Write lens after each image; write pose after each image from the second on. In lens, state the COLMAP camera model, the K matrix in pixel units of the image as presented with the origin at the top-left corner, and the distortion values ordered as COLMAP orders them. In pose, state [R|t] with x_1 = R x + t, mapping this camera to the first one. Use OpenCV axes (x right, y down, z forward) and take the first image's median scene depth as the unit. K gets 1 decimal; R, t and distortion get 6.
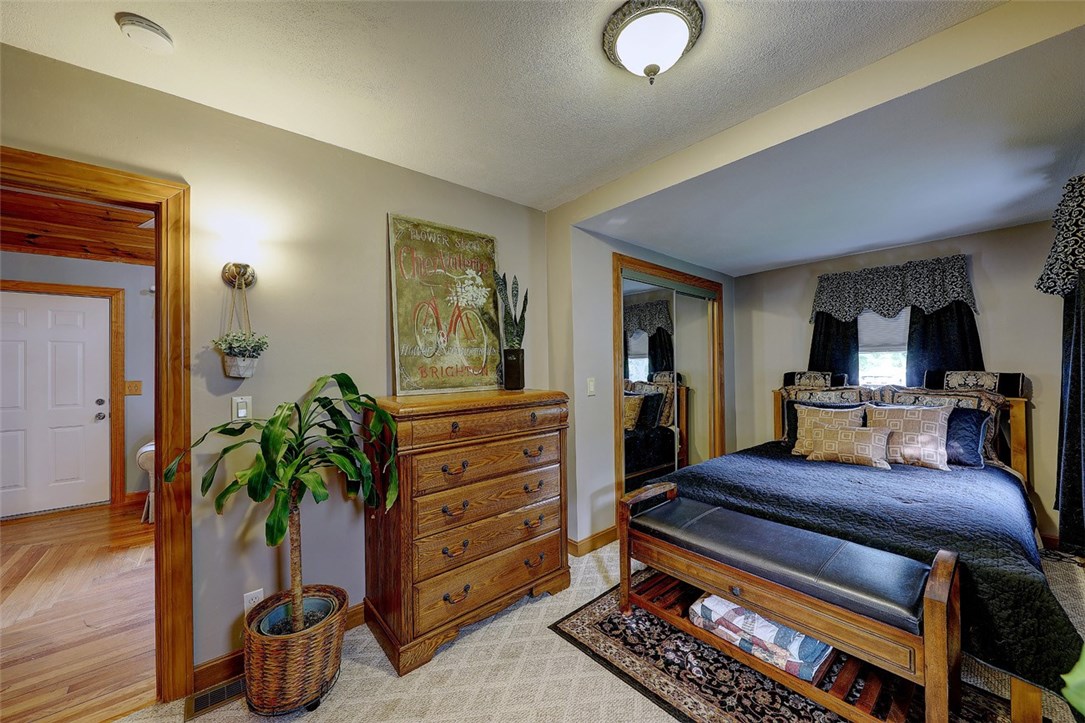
lens RADIAL K [[396.1, 0, 551.9], [0, 396.1, 361.0], [0, 0, 1]] dist [-0.006027, -0.000217]
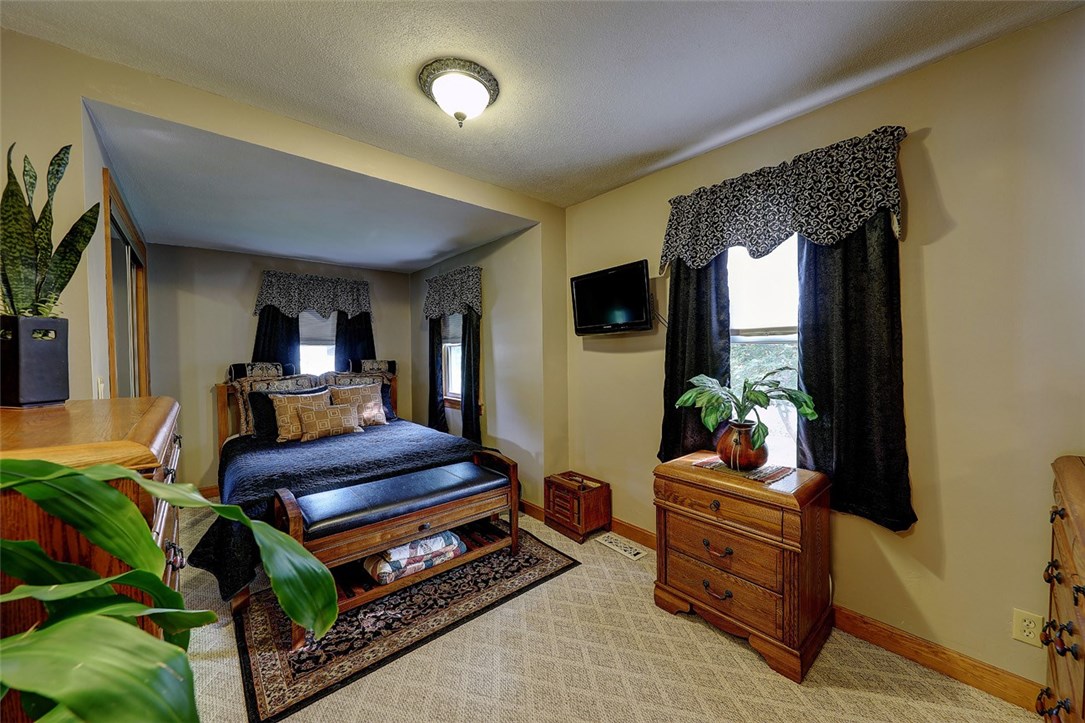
lens RADIAL K [[396.1, 0, 547.2], [0, 396.1, 360.7], [0, 0, 1]] dist [-0.006027, -0.000217]
pose [[-0.003393, -0.009103, 0.999953, -0.622398], [-0.004662, 0.999948, 0.009087, 0.015854], [-0.999983, -0.004631, -0.003435, 0.450227]]
